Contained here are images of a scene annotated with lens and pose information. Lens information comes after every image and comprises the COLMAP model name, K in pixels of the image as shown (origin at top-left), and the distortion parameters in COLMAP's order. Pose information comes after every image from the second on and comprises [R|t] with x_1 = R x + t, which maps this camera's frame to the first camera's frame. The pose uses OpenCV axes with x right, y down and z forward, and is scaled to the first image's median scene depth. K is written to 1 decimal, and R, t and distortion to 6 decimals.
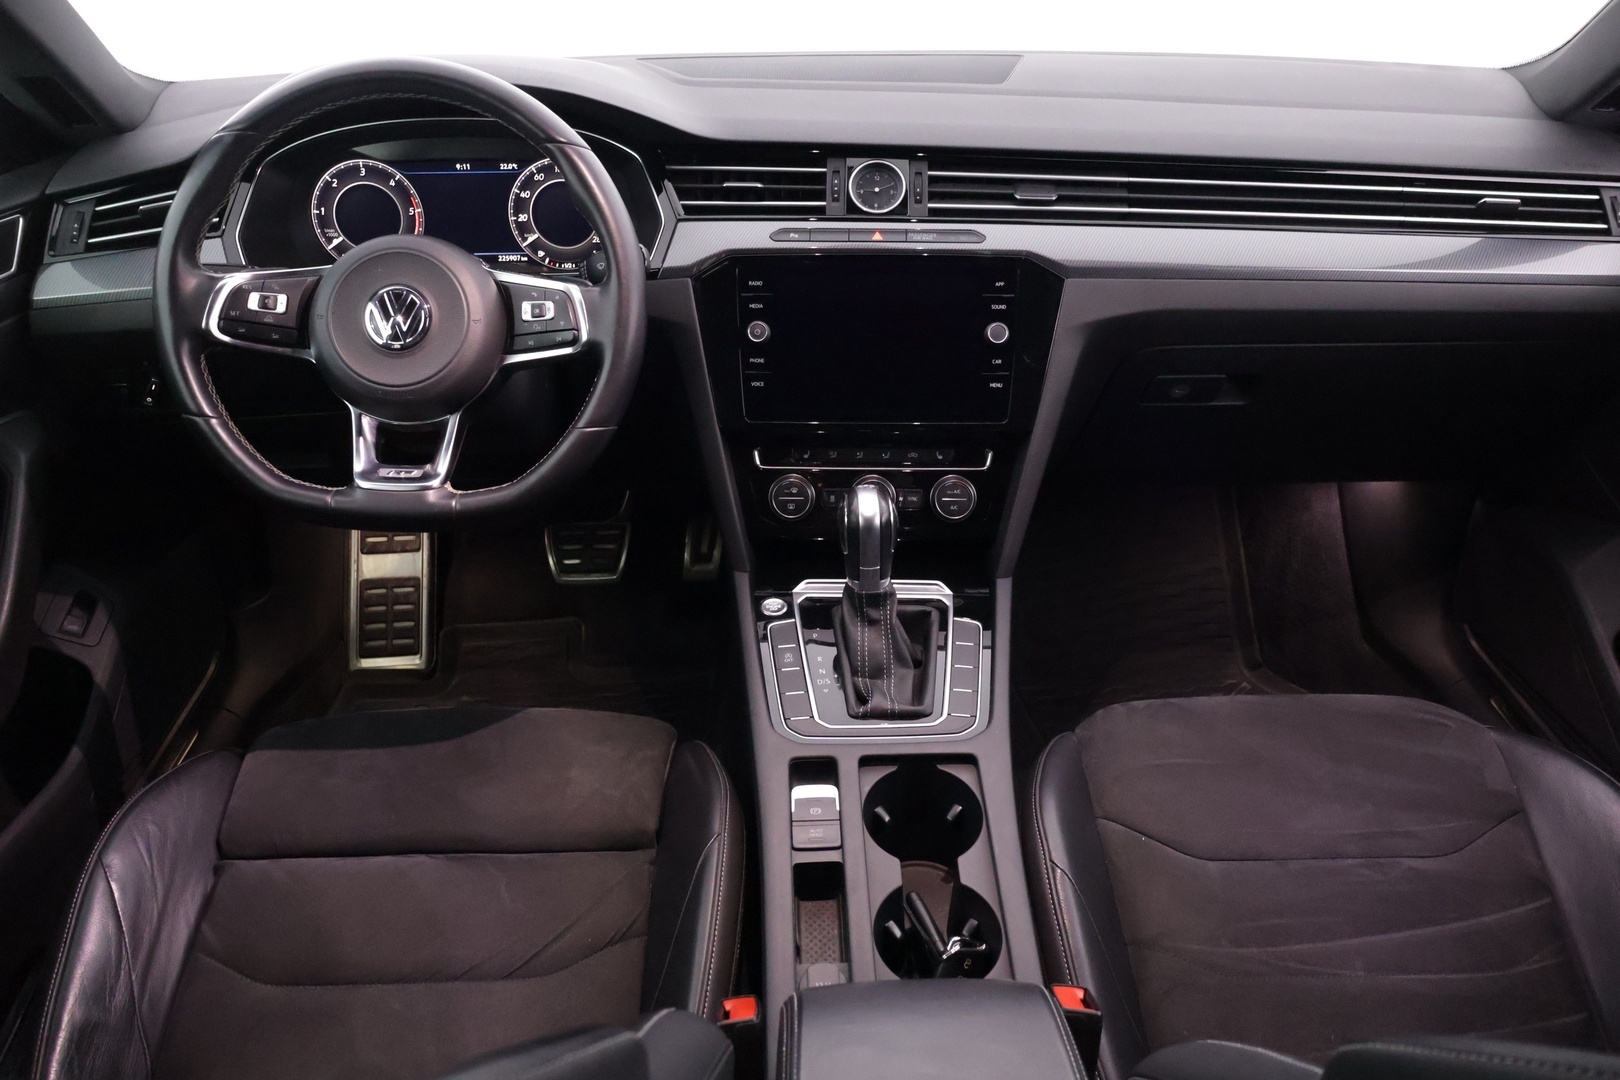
lens RADIAL K [[1356.4, 0, 810.0], [0, 1356.4, 540.0], [0, 0, 1]] dist [0.006071, 0.004666]
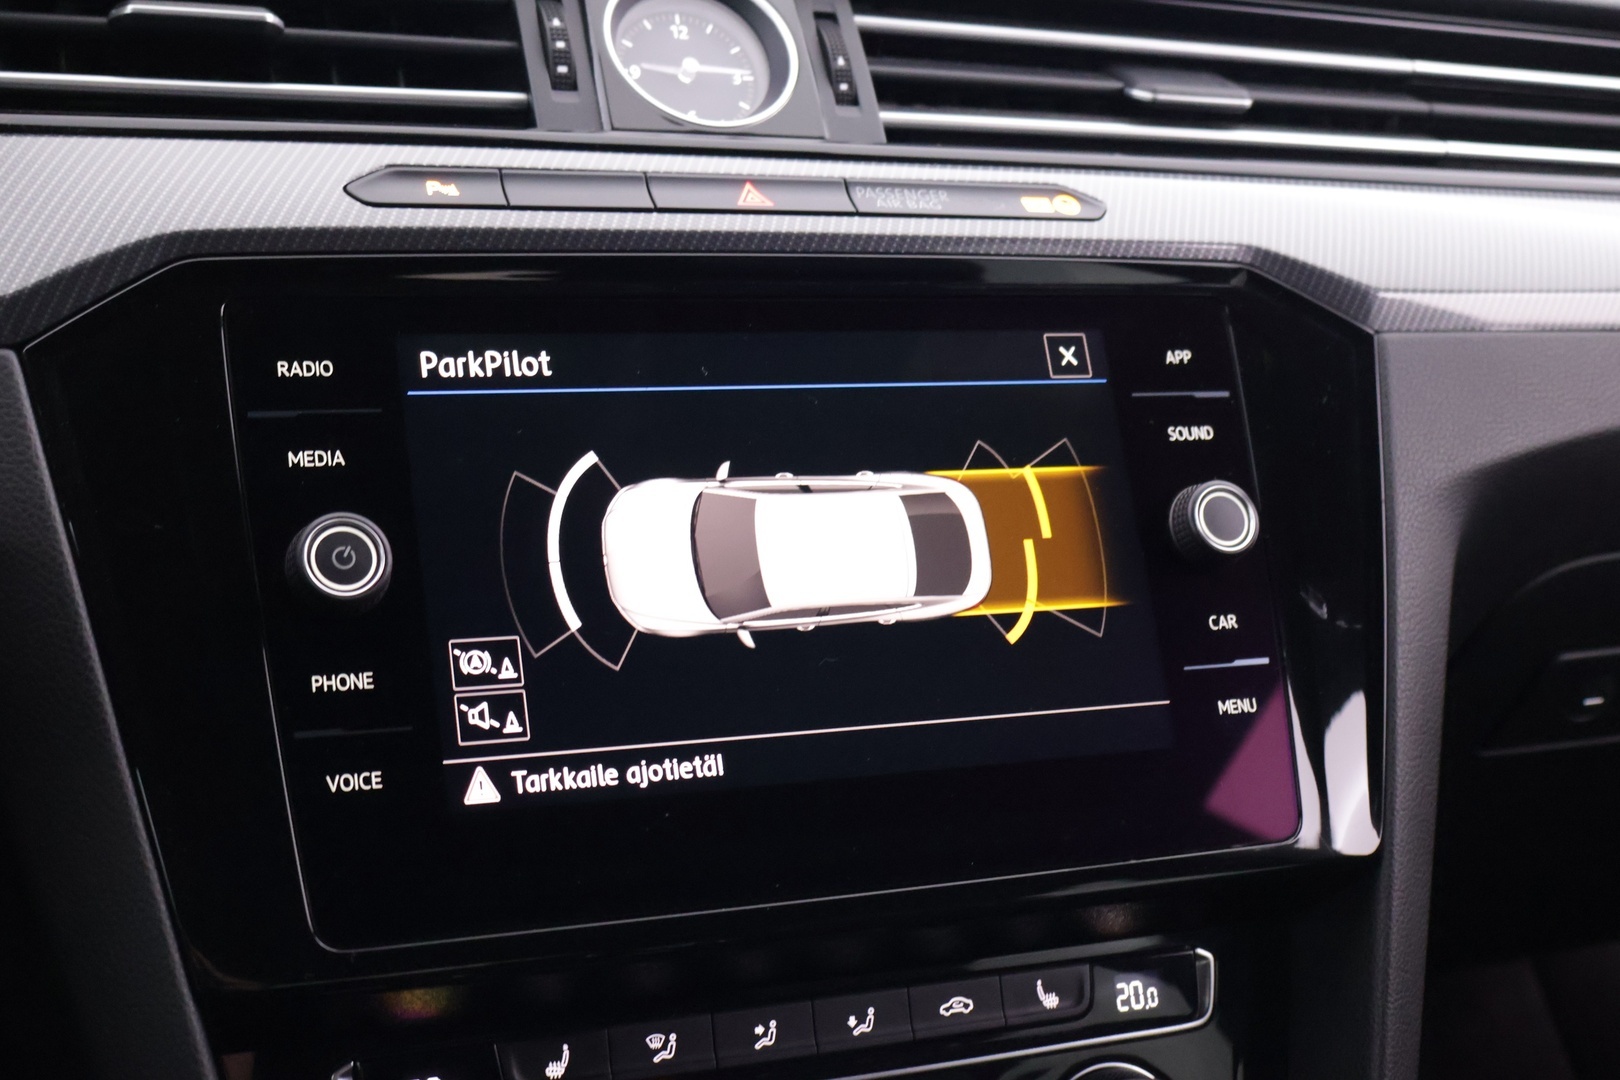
lens RADIAL K [[2149.5, 0, 810.0], [0, 2149.5, 540.0], [0, 0, 1]] dist [-0.009846, -0.022390]
pose [[0.920219, -0.045019, 0.388806, -0.105983], [0.142265, 0.963893, -0.225104, -0.060503], [-0.364633, 0.262458, 0.893397, 0.626210]]
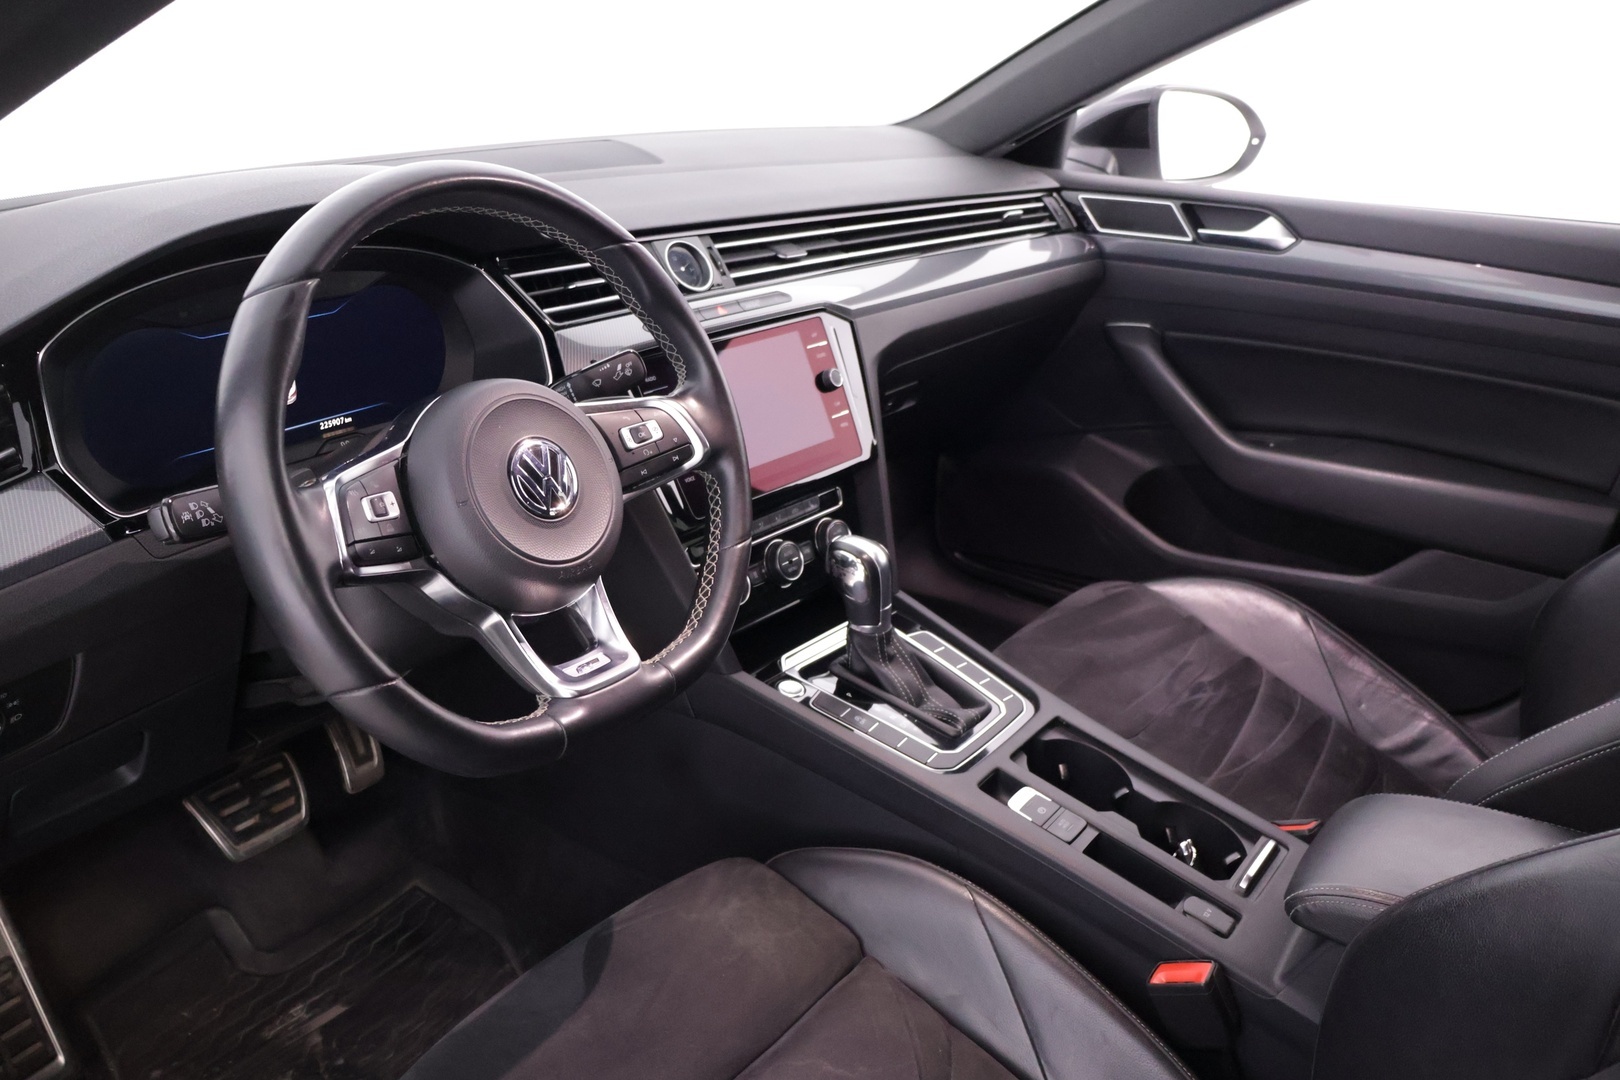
lens RADIAL K [[1356.4, 0, 810.0], [0, 1356.4, 540.0], [0, 0, 1]] dist [0.006071, 0.004666]
pose [[0.605112, -0.283083, 0.744112, -0.694632], [0.342572, 0.936281, 0.077610, -0.118678], [-0.718668, 0.207949, 0.663531, 0.317968]]
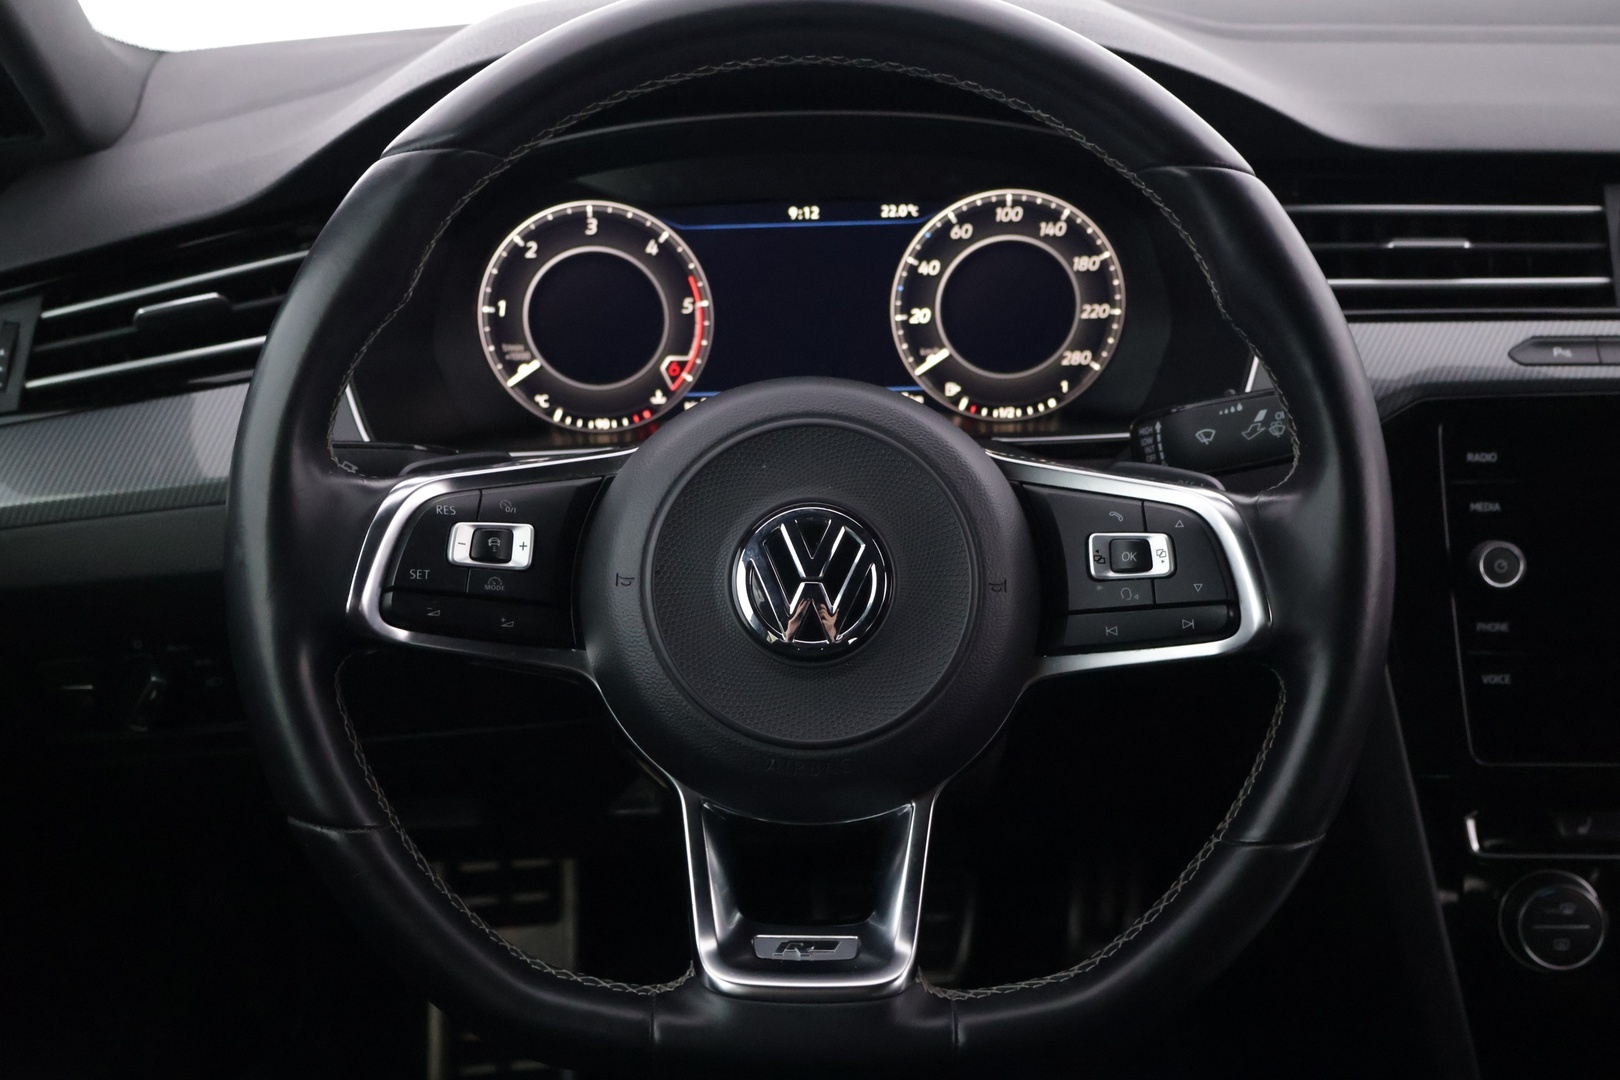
lens RADIAL K [[1905.7, 0, 810.0], [0, 1905.7, 540.0], [0, 0, 1]] dist [0.012947, 0.032677]
pose [[0.999906, -0.011704, -0.007165, -0.257909], [0.011092, 0.996719, -0.080181, -0.111257], [0.008080, 0.080094, 0.996755, 0.357243]]
